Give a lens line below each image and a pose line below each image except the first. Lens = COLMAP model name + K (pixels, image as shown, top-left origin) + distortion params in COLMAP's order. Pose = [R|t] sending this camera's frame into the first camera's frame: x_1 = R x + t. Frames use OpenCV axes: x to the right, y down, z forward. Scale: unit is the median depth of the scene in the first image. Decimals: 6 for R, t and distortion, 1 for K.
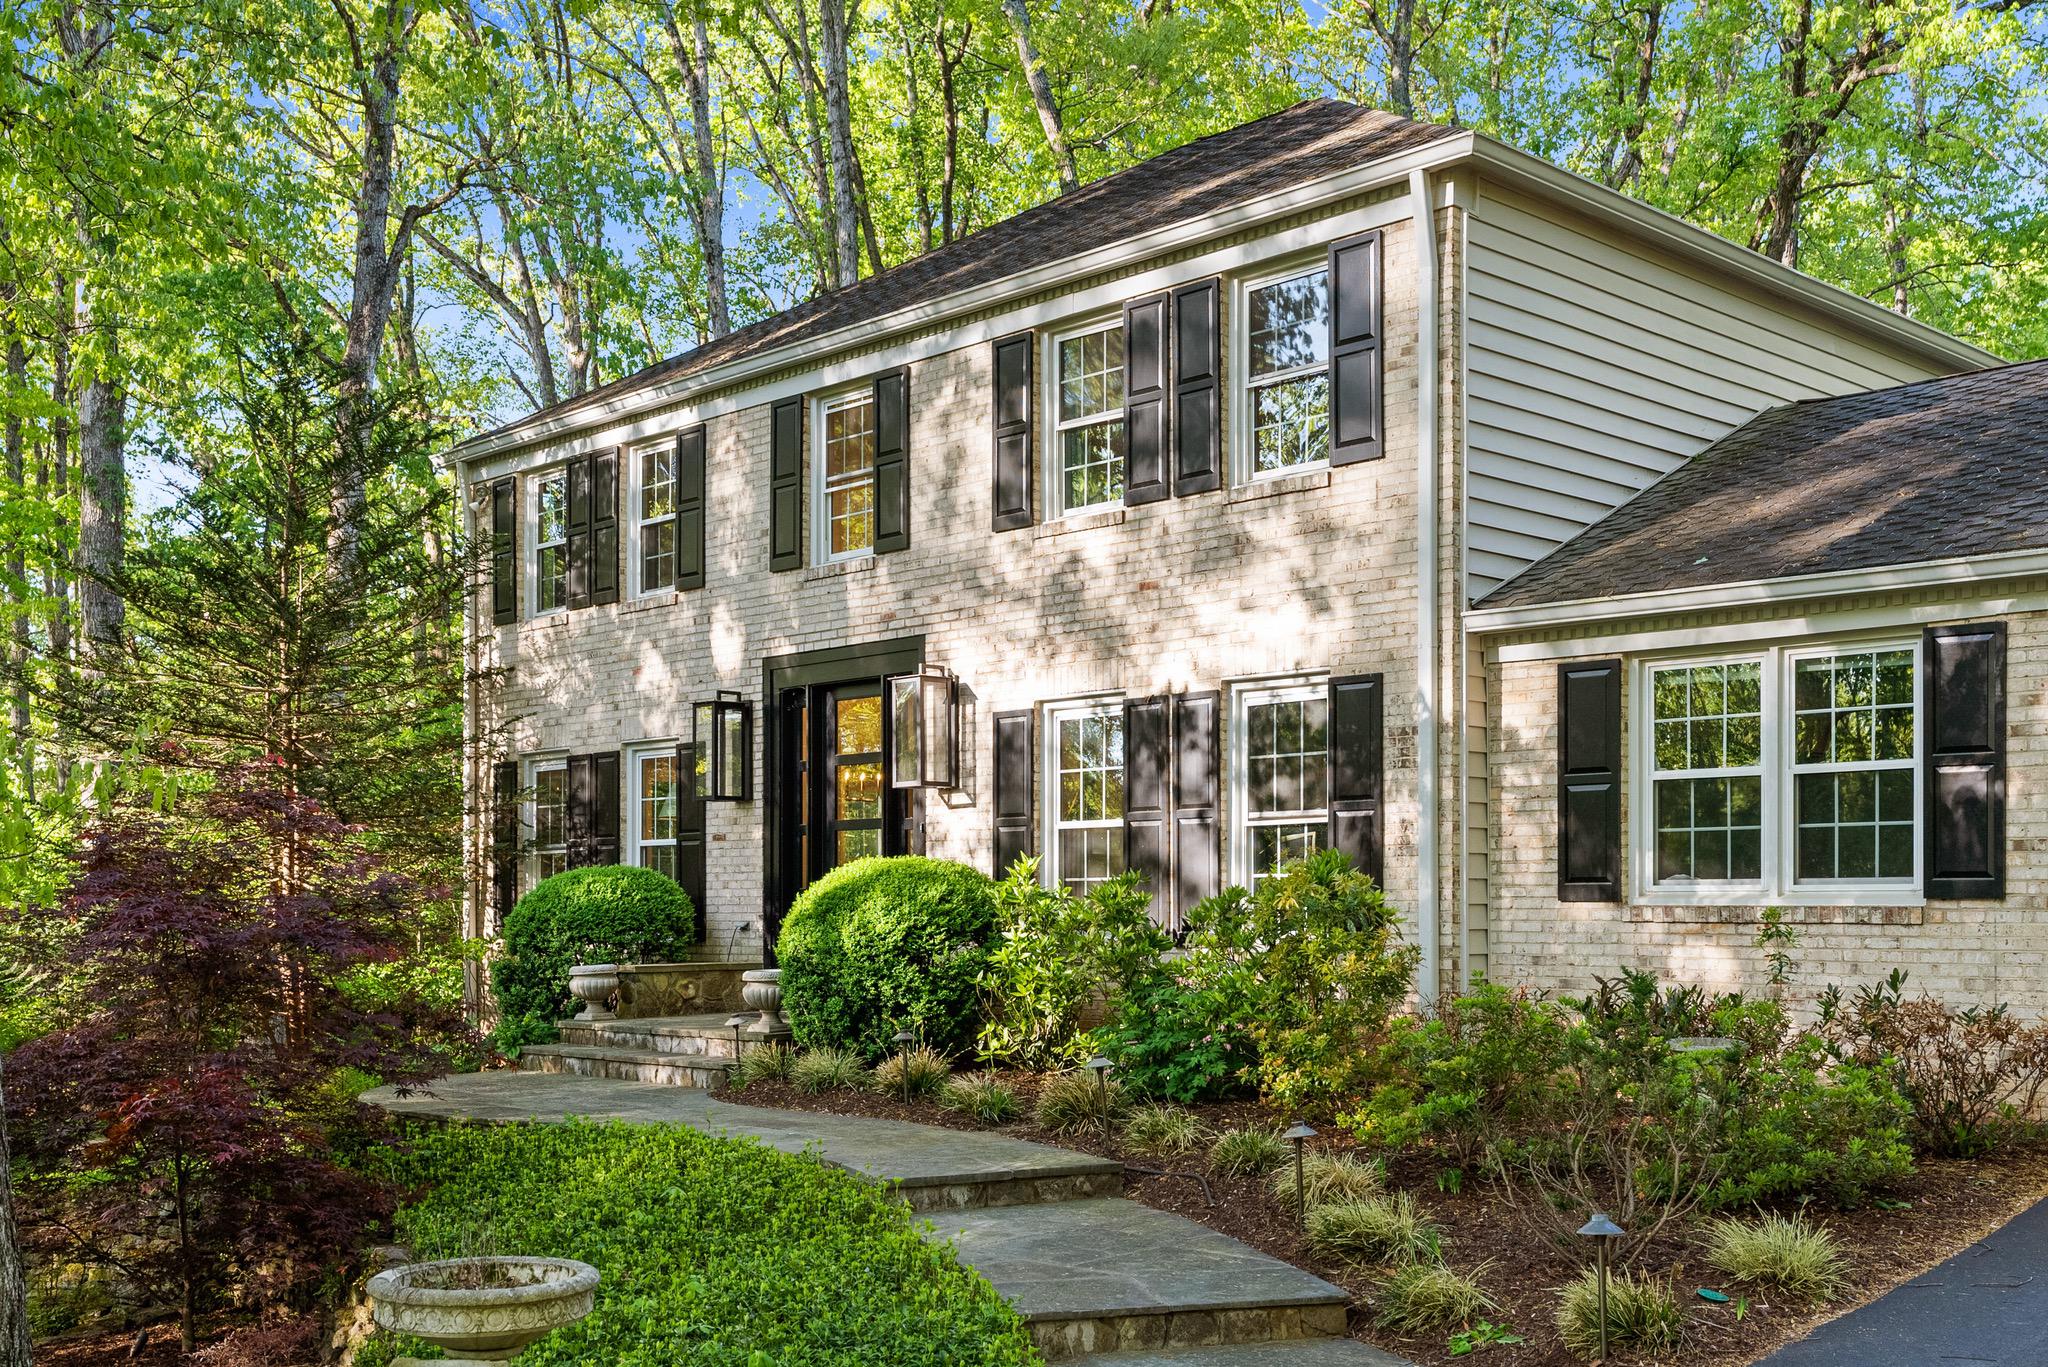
lens RADIAL K [[2194.0, 0, 1017.2], [0, 2194.0, 885.5], [0, 0, 1]] dist [0.011079, 0.000000]
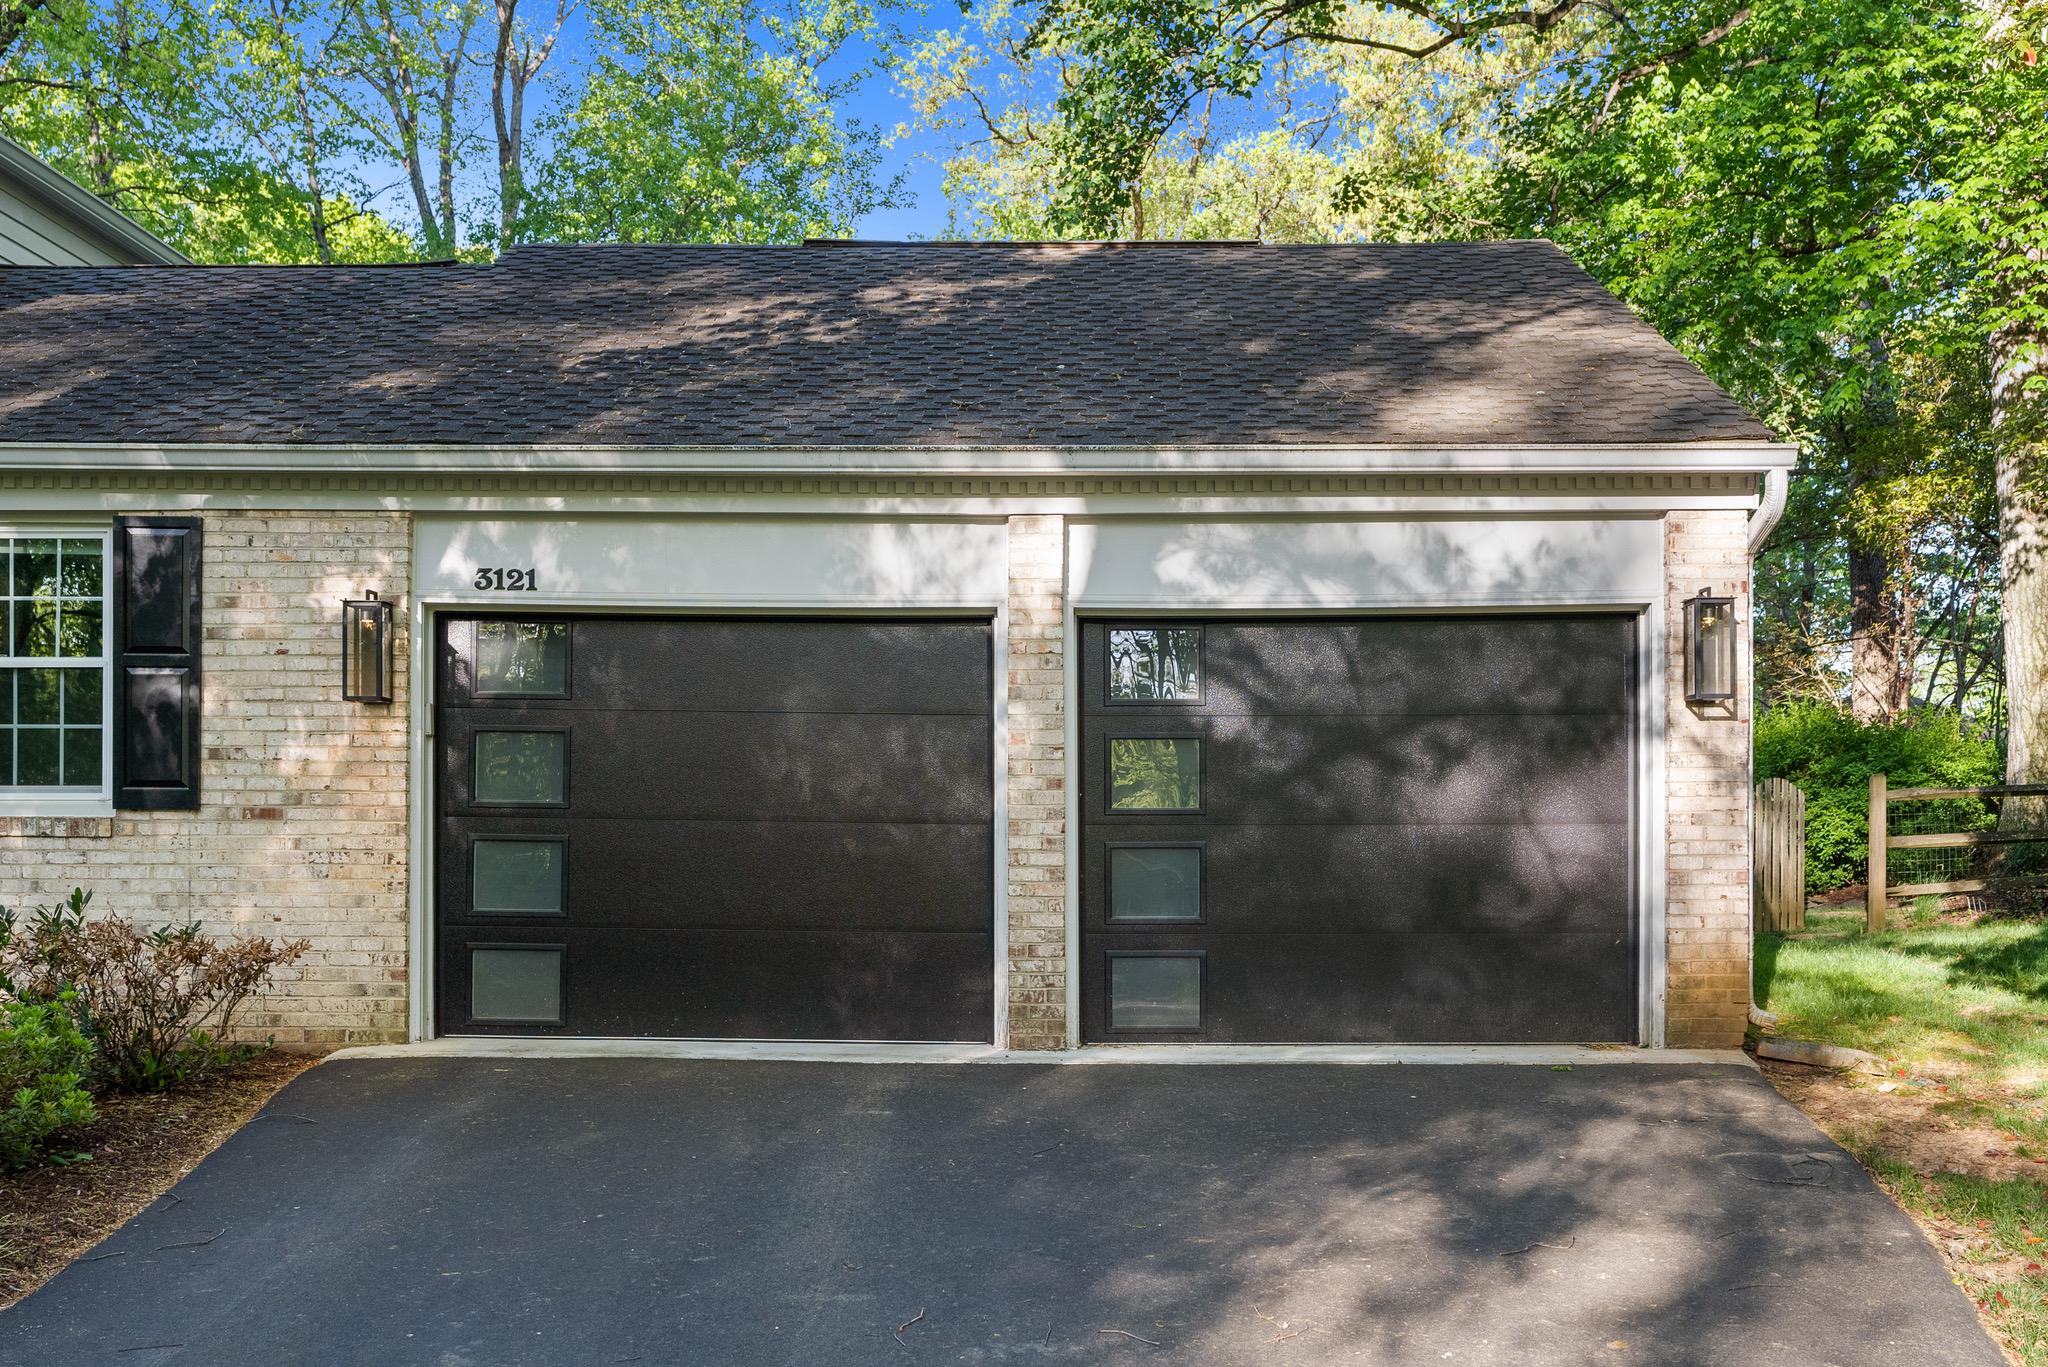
lens RADIAL K [[2040.2, 0, 1002.2], [0, 2040.2, 765.0], [0, 0, 1]] dist [0.030166, 0.000000]
pose [[0.693994, 0.020670, 0.719684, 0.040352], [-0.010943, 0.999775, -0.018162, -0.000553], [-0.719897, 0.004729, 0.694064, 0.103874]]
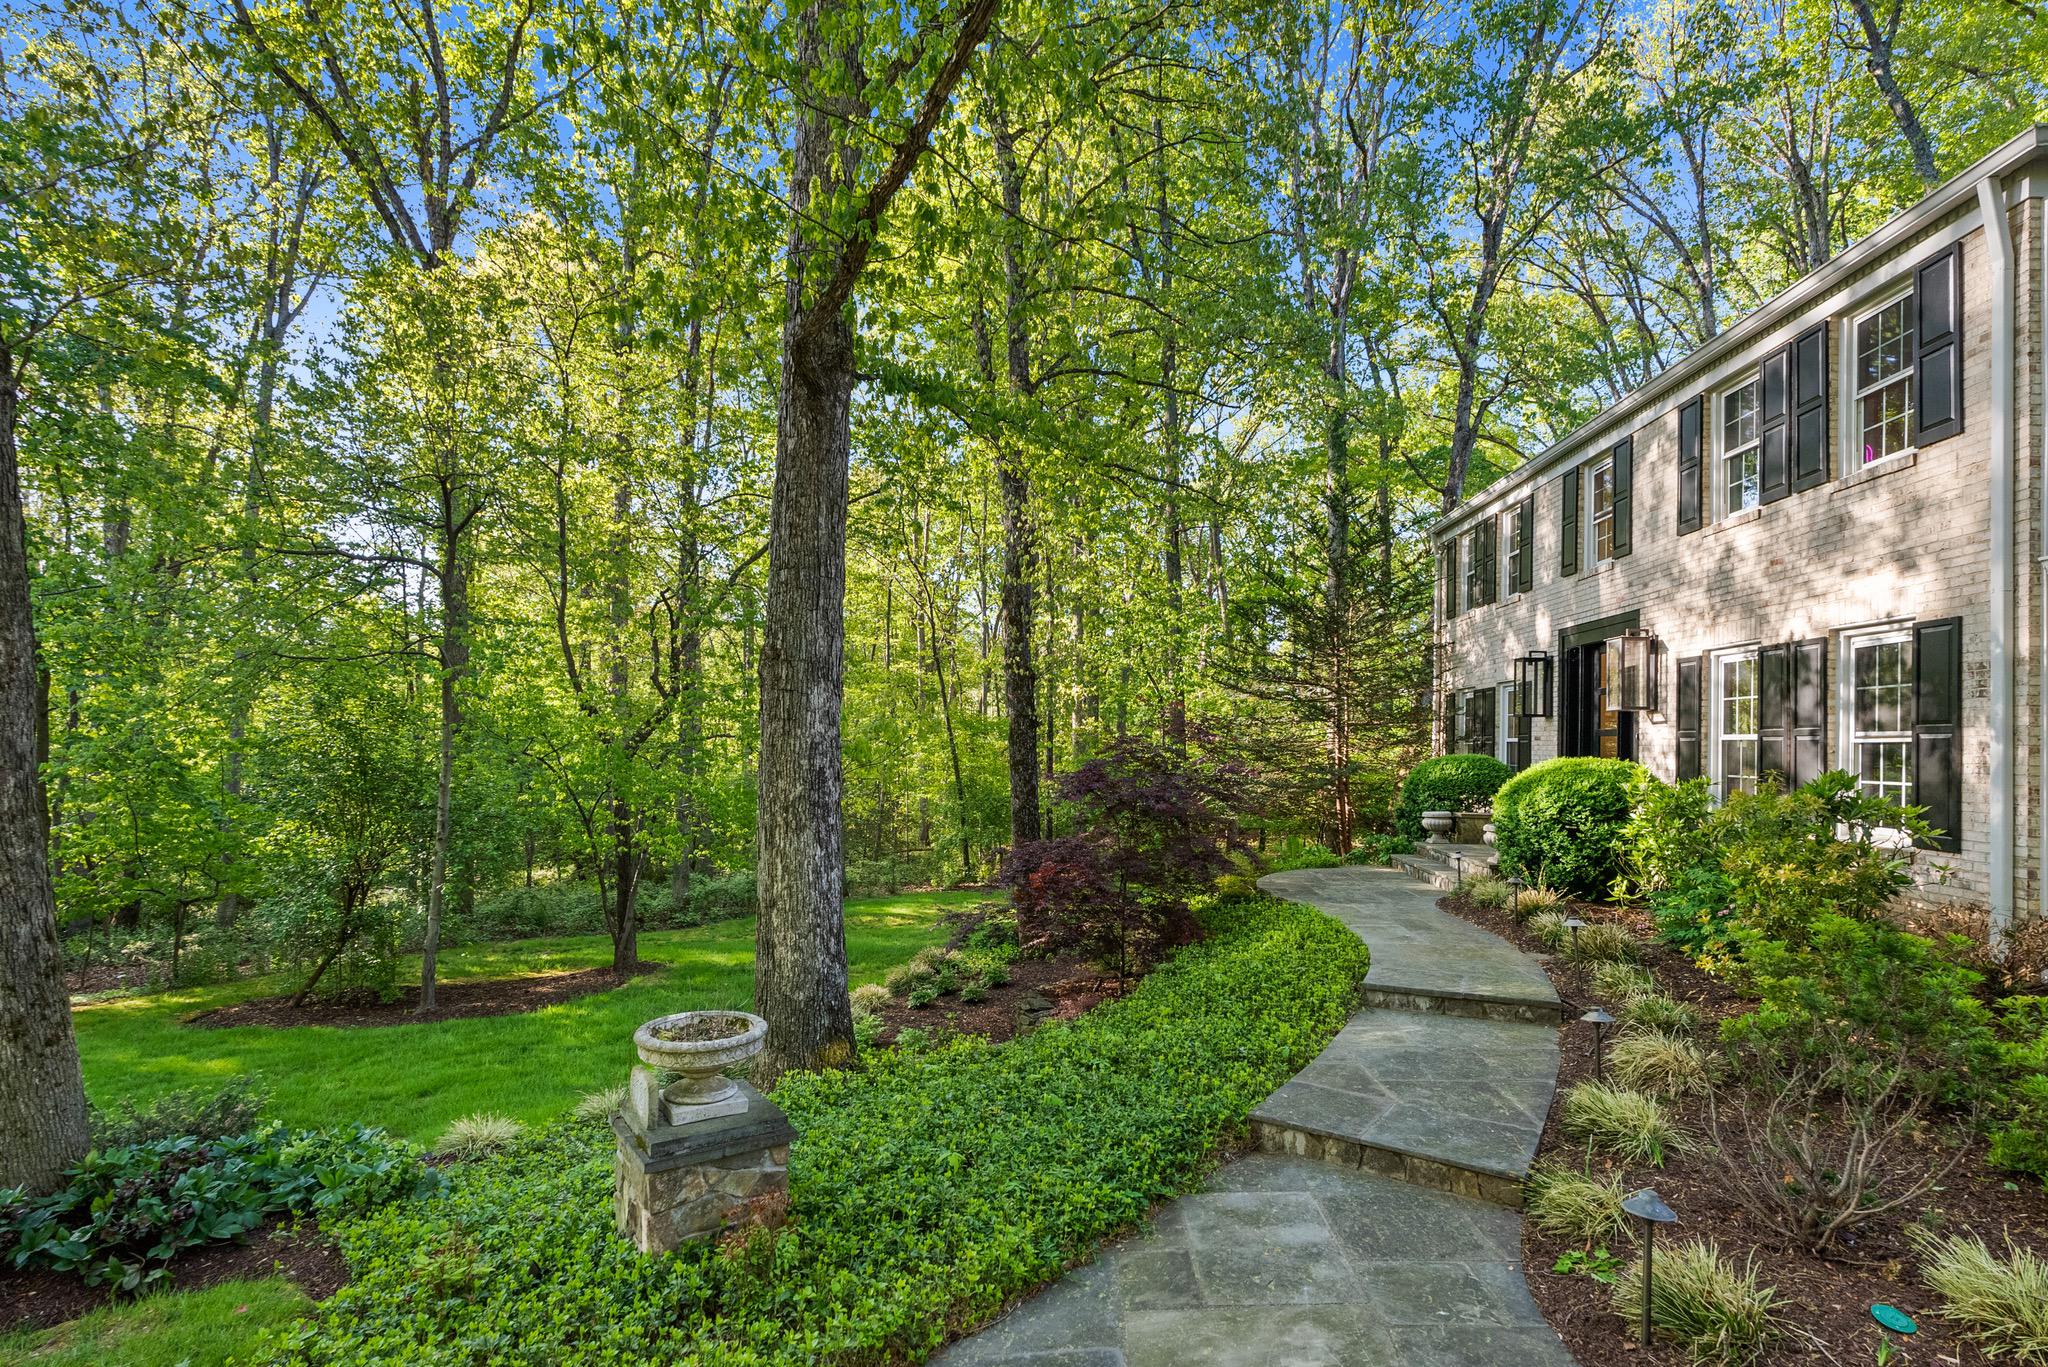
lens RADIAL K [[993.6, 0, 1014.0], [0, 993.6, 725.8], [0, 0, 1]] dist [-0.001579, -0.001606]
pose [[0.667410, 0.002768, -0.744685, 0.209030], [-0.013238, 0.999879, -0.008148, -0.025934], [0.744573, 0.015297, 0.667366, 0.255248]]
